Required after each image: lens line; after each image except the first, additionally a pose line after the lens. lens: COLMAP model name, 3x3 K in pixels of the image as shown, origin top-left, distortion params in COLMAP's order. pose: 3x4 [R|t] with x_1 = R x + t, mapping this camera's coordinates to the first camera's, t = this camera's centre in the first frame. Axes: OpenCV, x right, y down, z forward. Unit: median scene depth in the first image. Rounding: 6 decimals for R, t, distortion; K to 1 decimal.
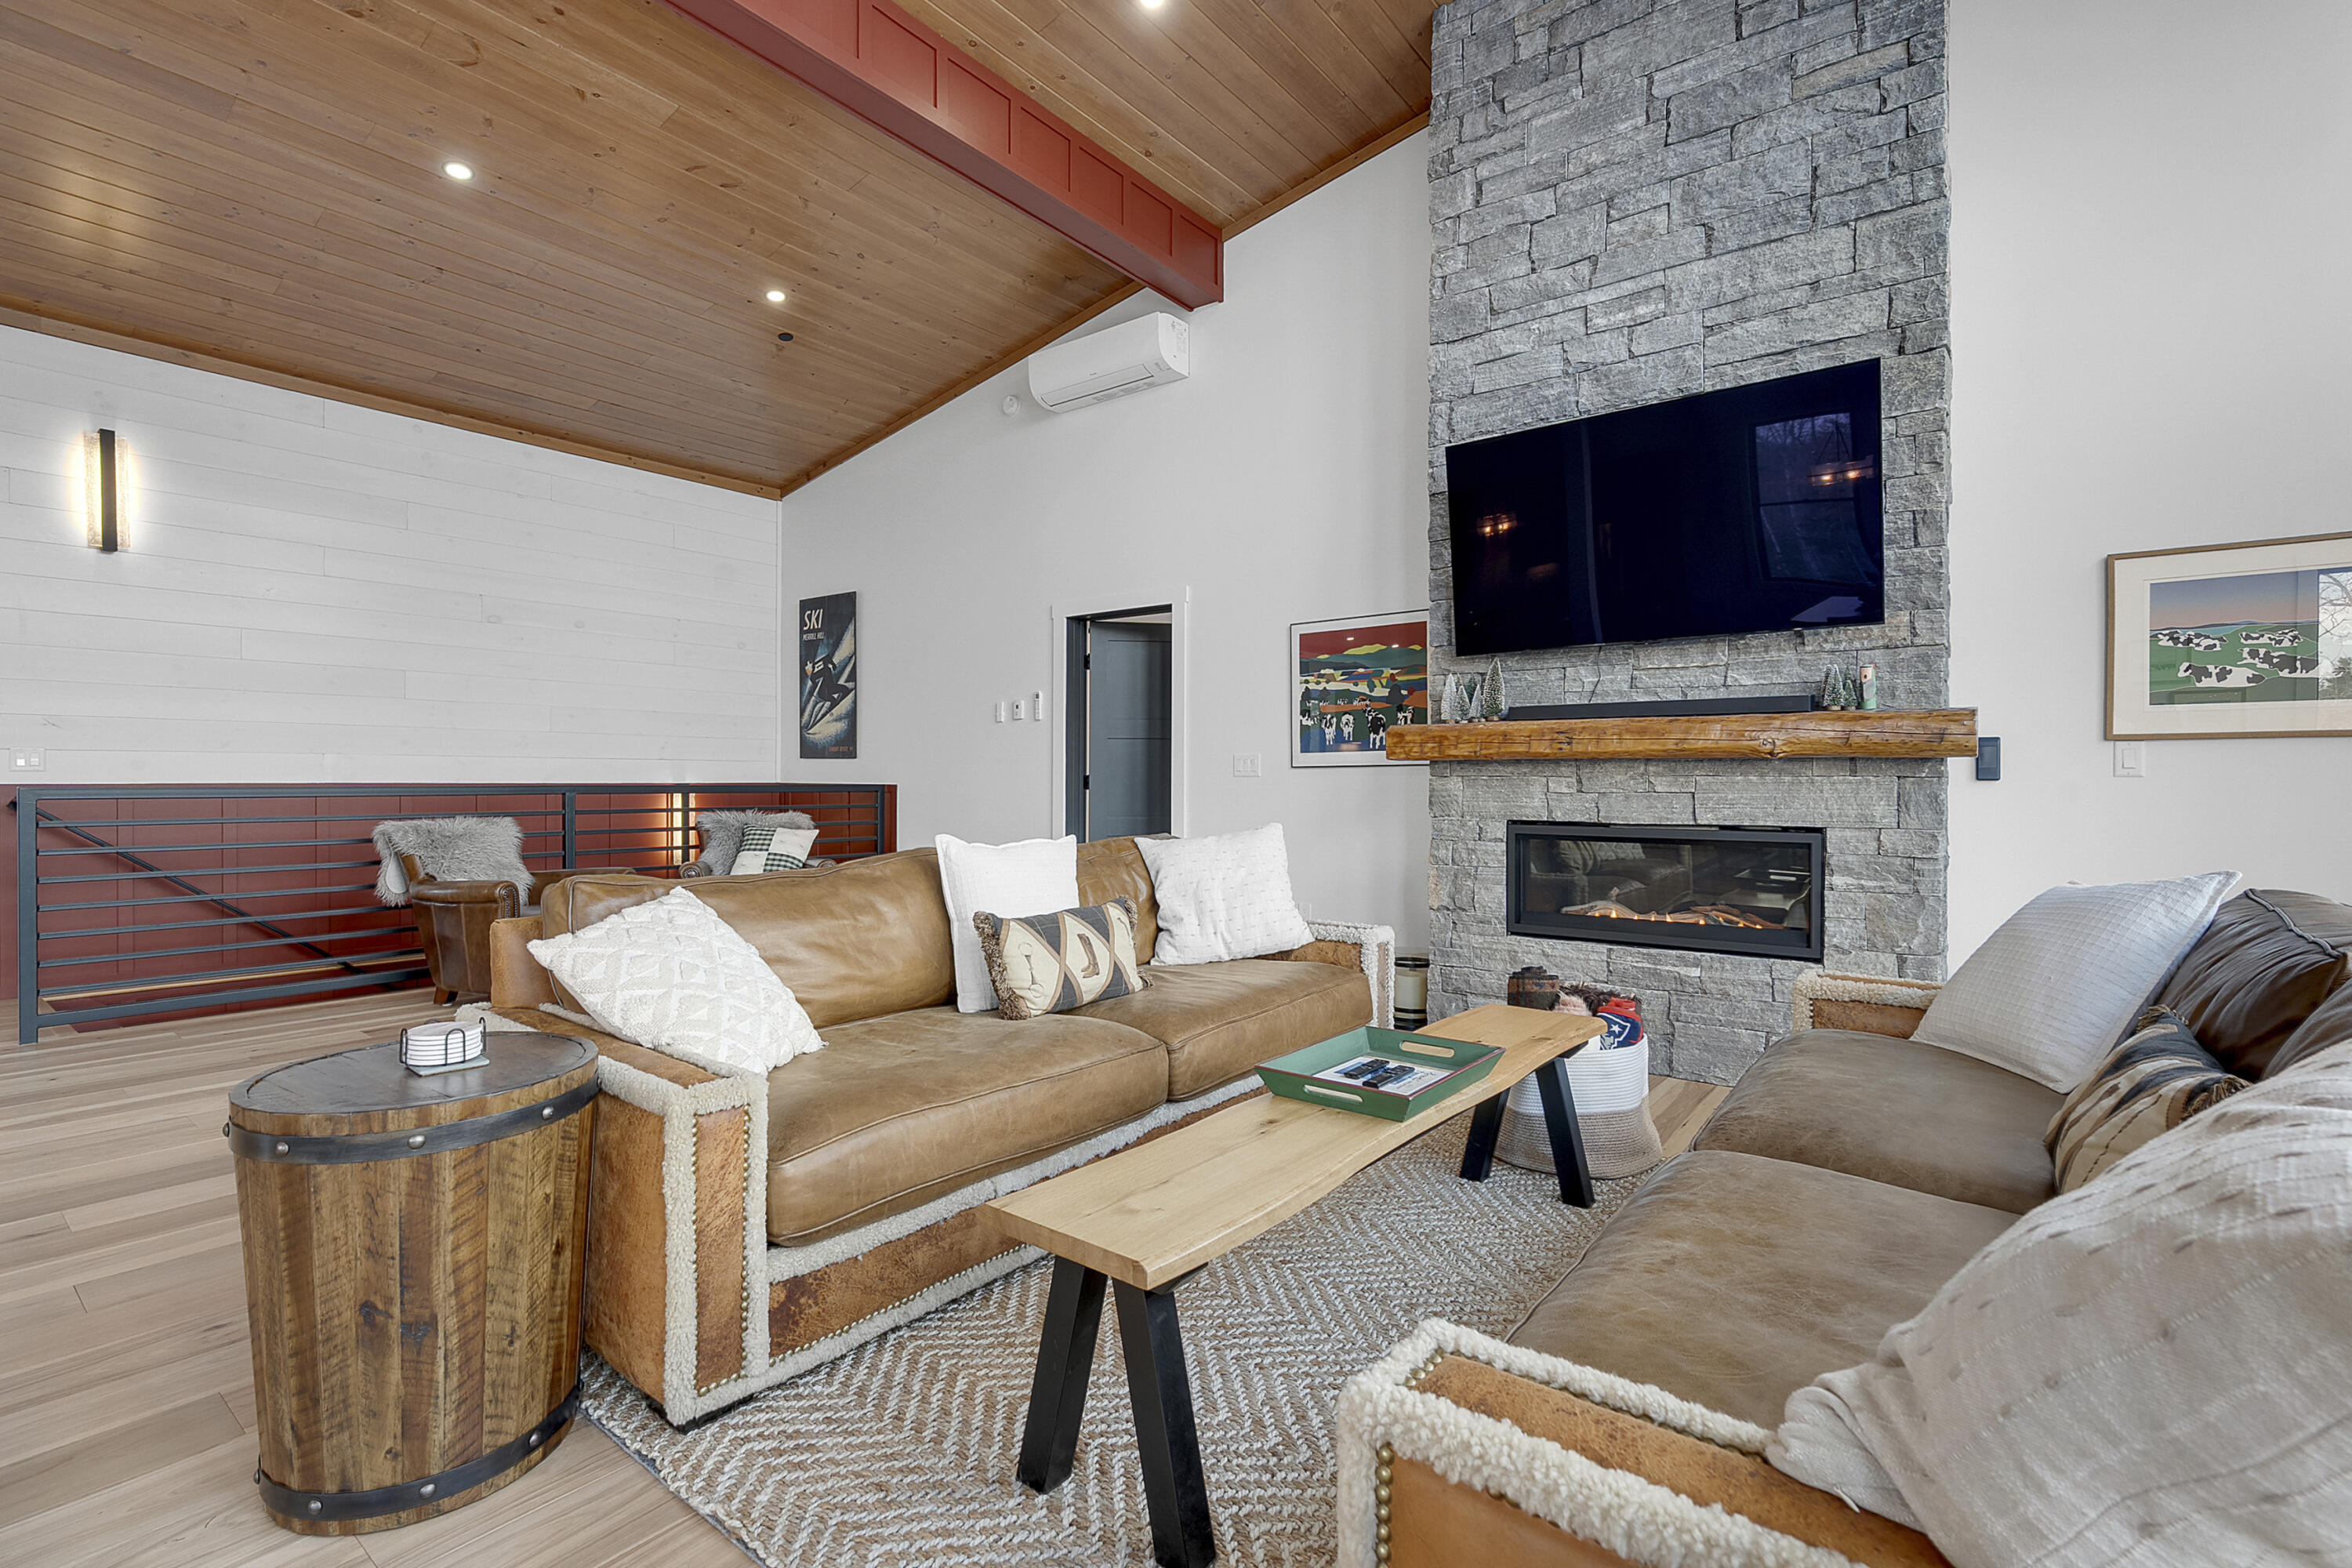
lens RADIAL K [[1060.5, 0, 1179.9], [0, 1060.5, 785.2], [0, 0, 1]] dist [-0.011819, 0.000010]
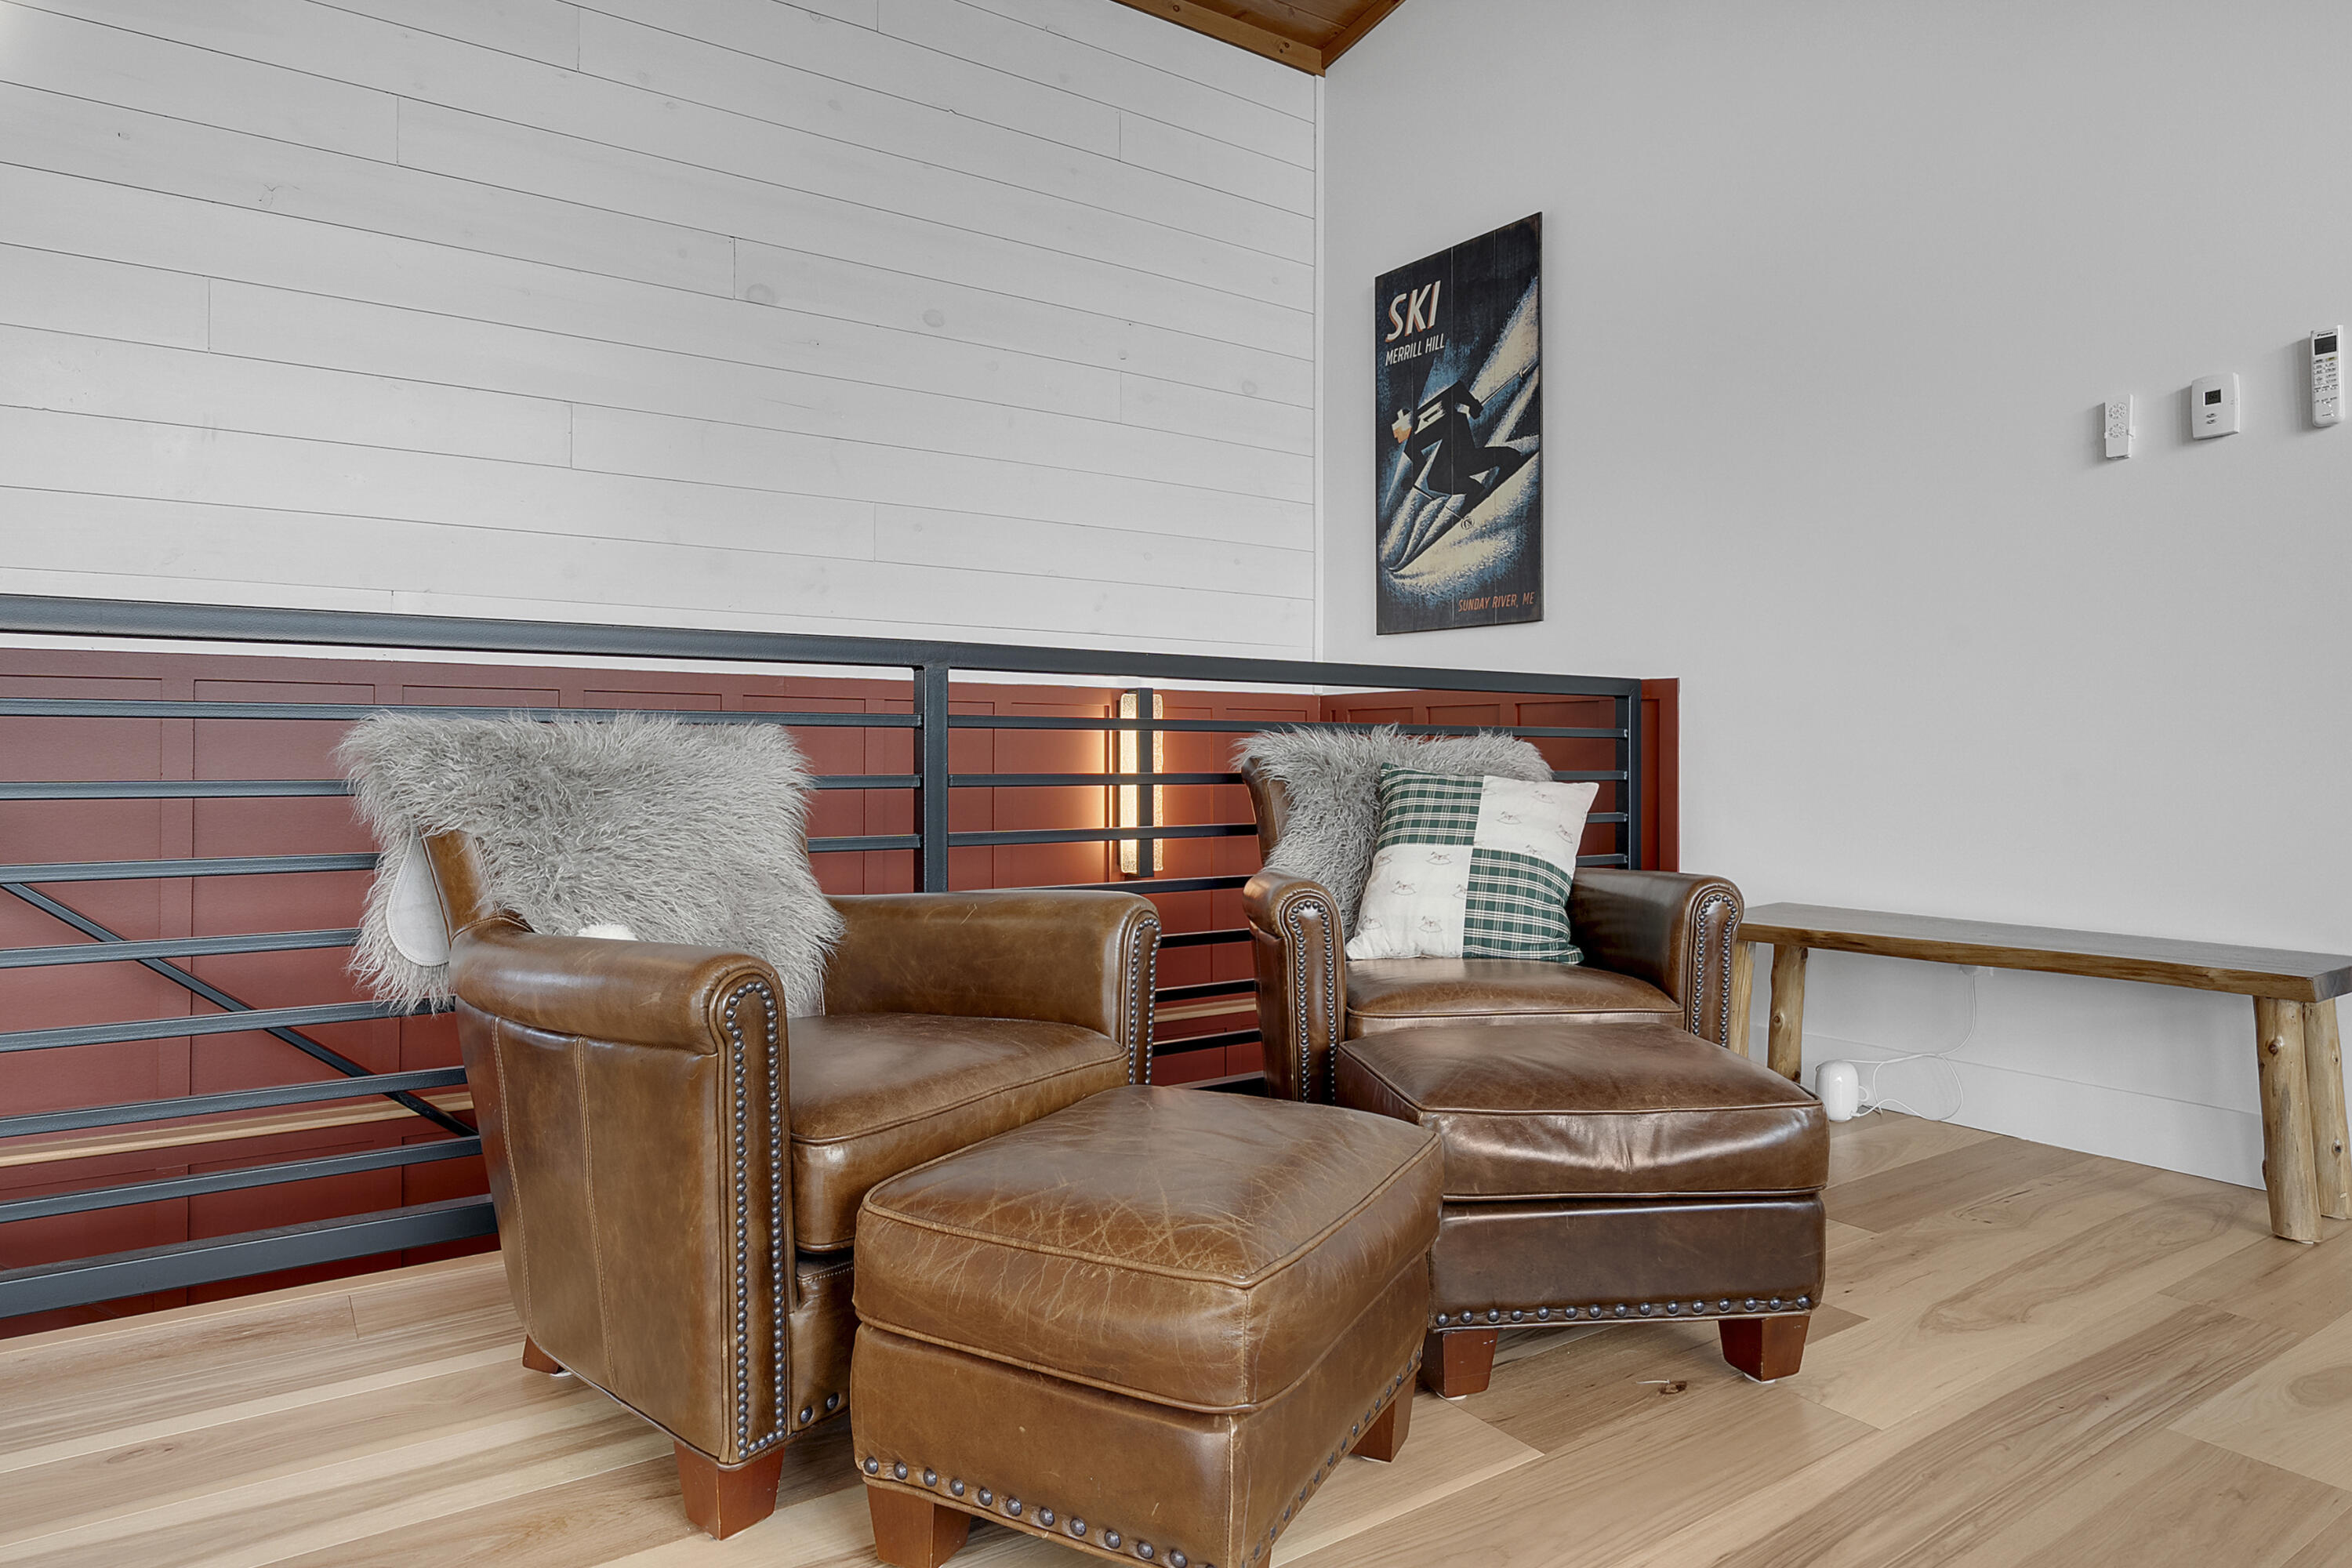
lens RADIAL K [[1322.1, 0, 1173.4], [0, 1322.1, 769.7], [0, 0, 1]] dist [-0.000783, 0.000295]
pose [[0.954466, 0.002777, -0.298307, -0.286885], [-0.002278, 0.999995, 0.002022, 0.030878], [0.298311, -0.001250, 0.954468, 0.468695]]
